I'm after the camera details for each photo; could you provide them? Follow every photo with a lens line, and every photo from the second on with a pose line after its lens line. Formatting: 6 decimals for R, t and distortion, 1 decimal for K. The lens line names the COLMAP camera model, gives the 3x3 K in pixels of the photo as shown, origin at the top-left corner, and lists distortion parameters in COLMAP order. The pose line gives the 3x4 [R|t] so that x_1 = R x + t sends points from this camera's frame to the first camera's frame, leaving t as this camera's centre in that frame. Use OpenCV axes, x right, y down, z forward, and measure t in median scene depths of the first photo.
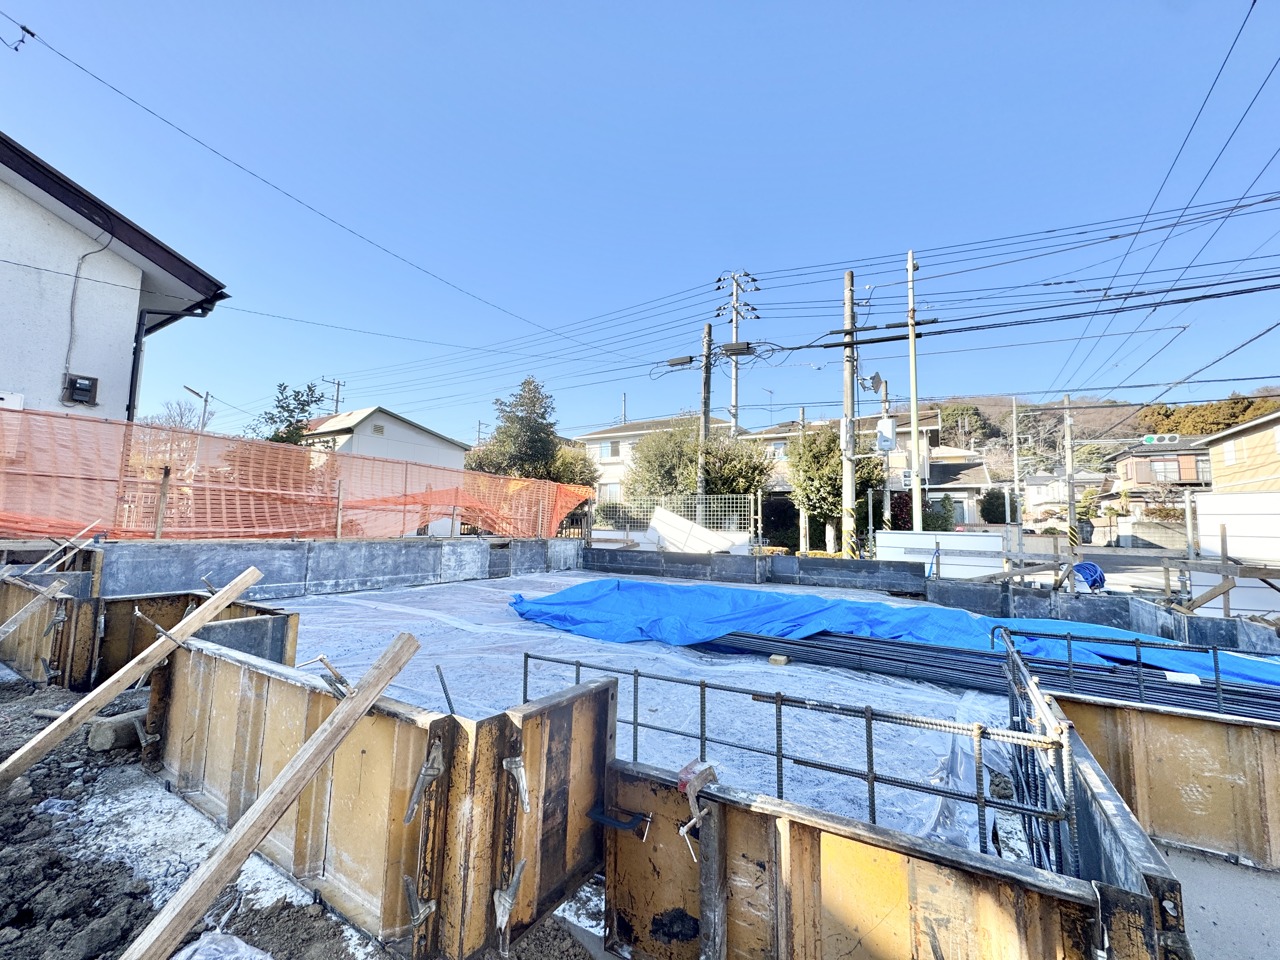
lens RADIAL K [[507.5, 0, 636.6], [0, 507.5, 478.0], [0, 0, 1]] dist [-0.003566, 0.000353]
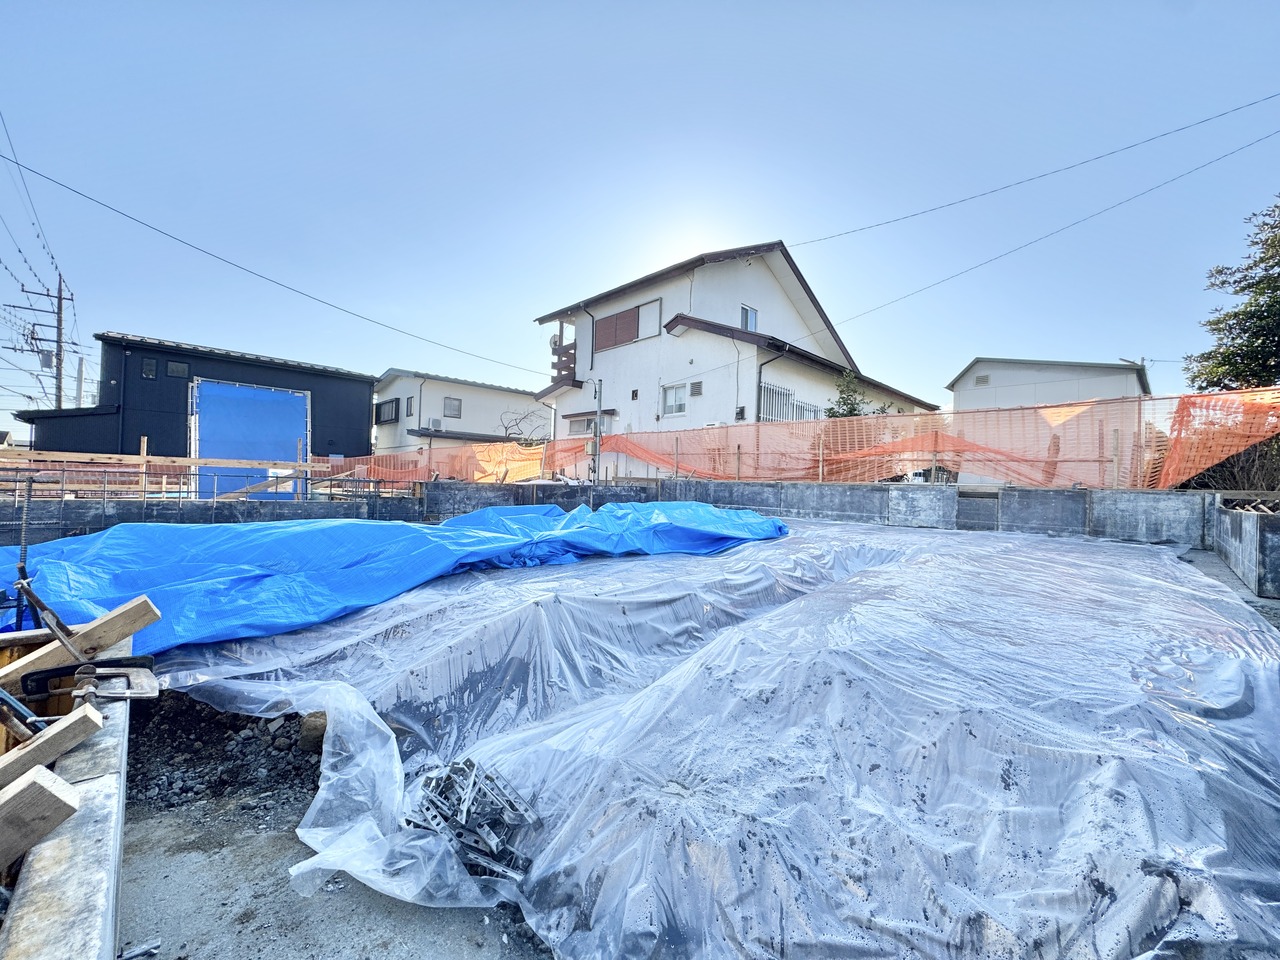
lens RADIAL K [[507.5, 0, 642.0], [0, 507.5, 474.0], [0, 0, 1]] dist [-0.003566, 0.000353]
pose [[-0.251463, -0.050164, -0.966566, 0.466884], [0.058539, 0.996039, -0.066923, 0.087890], [0.966095, -0.073410, -0.247530, 0.480292]]
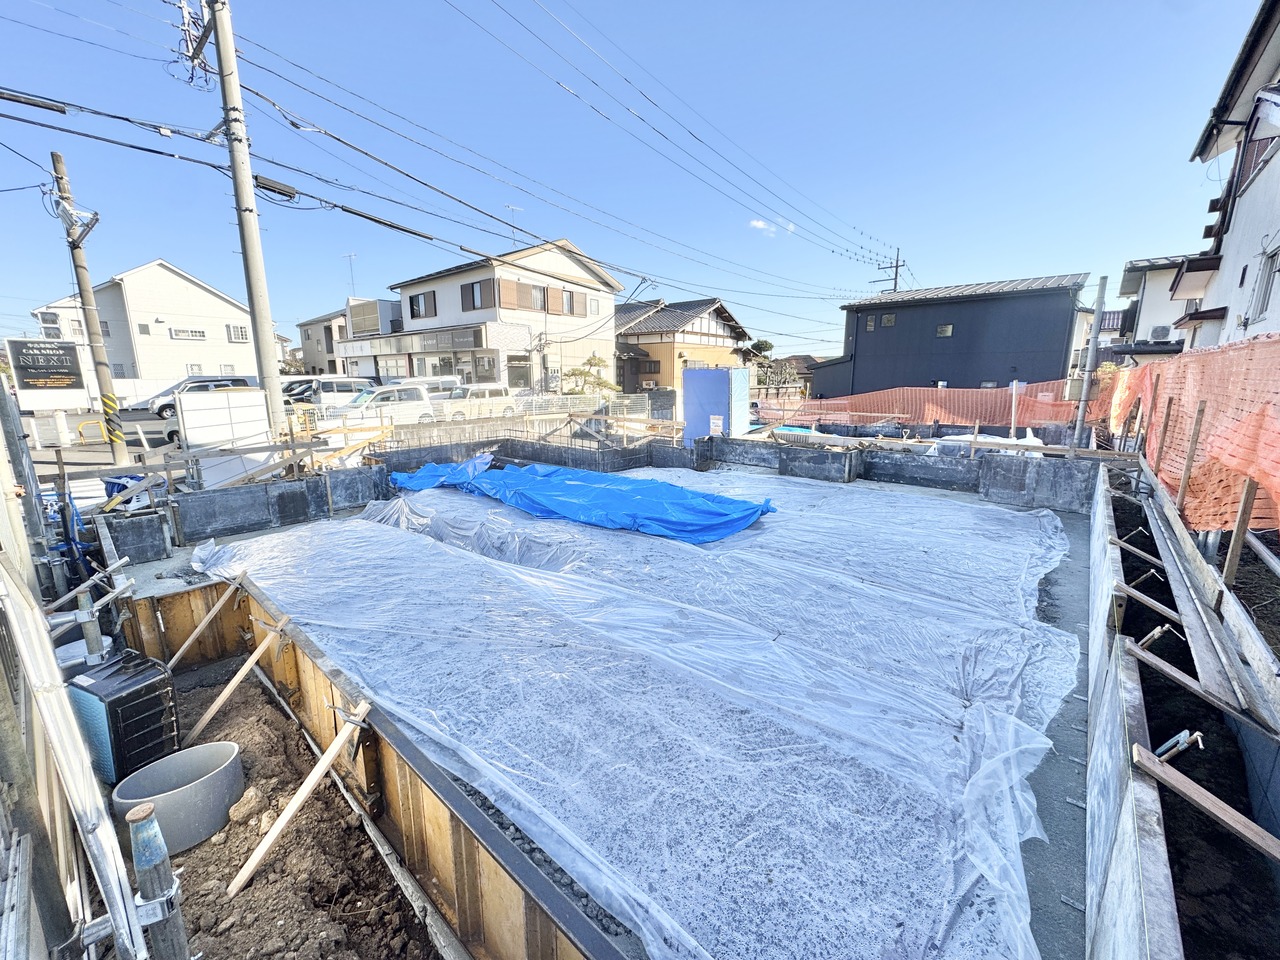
lens RADIAL K [[507.5, 0, 636.7], [0, 507.5, 477.7], [0, 0, 1]] dist [-0.003566, 0.000353]
pose [[-0.984051, -0.057516, 0.168332, -0.051043], [-0.040461, 0.993853, 0.103047, 0.029096], [-0.173224, 0.094593, -0.980329, 0.896465]]
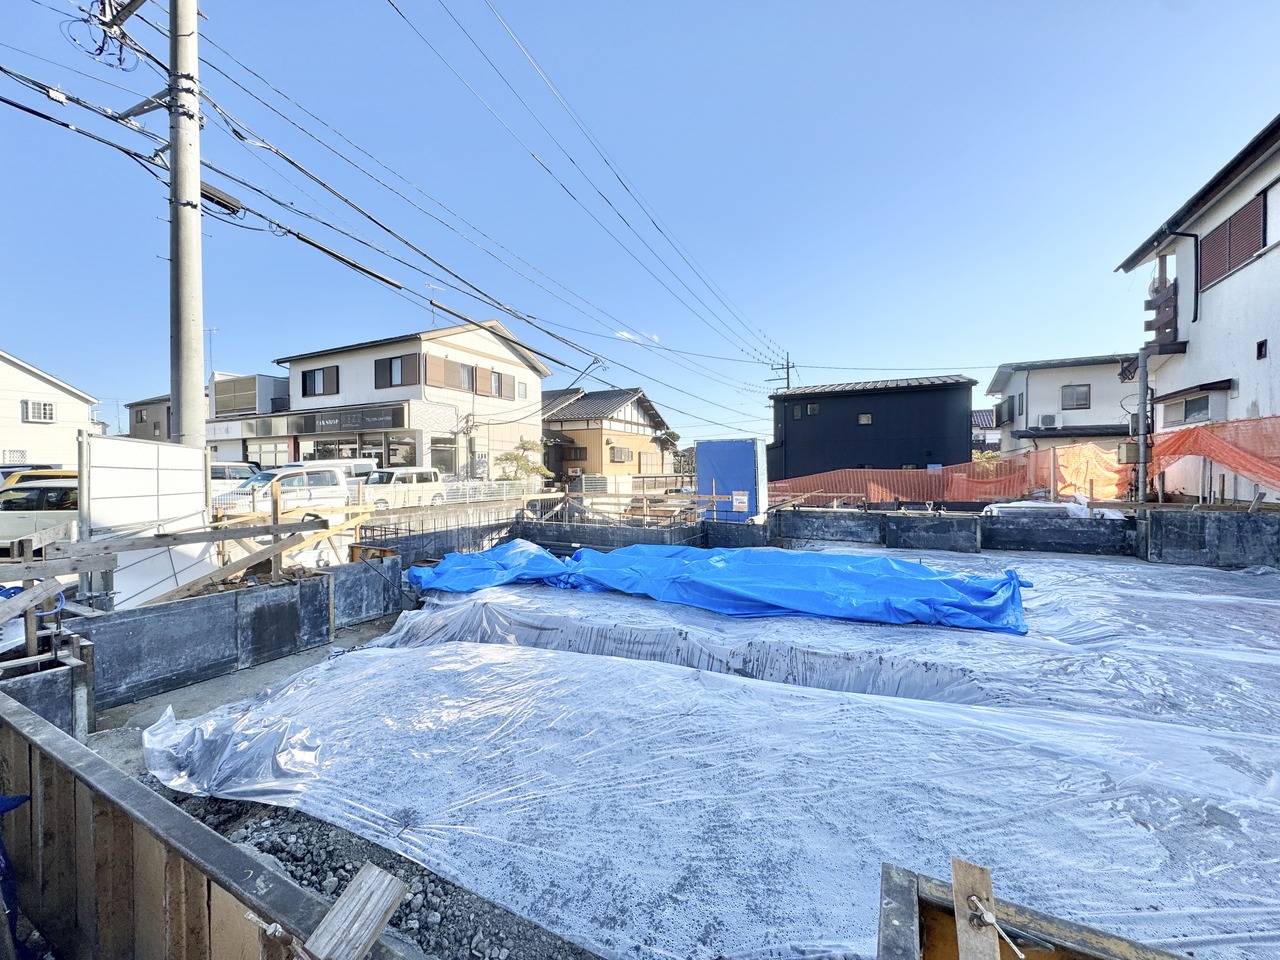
lens RADIAL K [[507.5, 0, 638.0], [0, 507.5, 478.4], [0, 0, 1]] dist [-0.003566, 0.000353]
pose [[-0.997788, -0.018437, -0.063870, 0.205453], [-0.012917, 0.996229, -0.085791, 0.060913], [0.065211, -0.084776, -0.994264, 0.768679]]
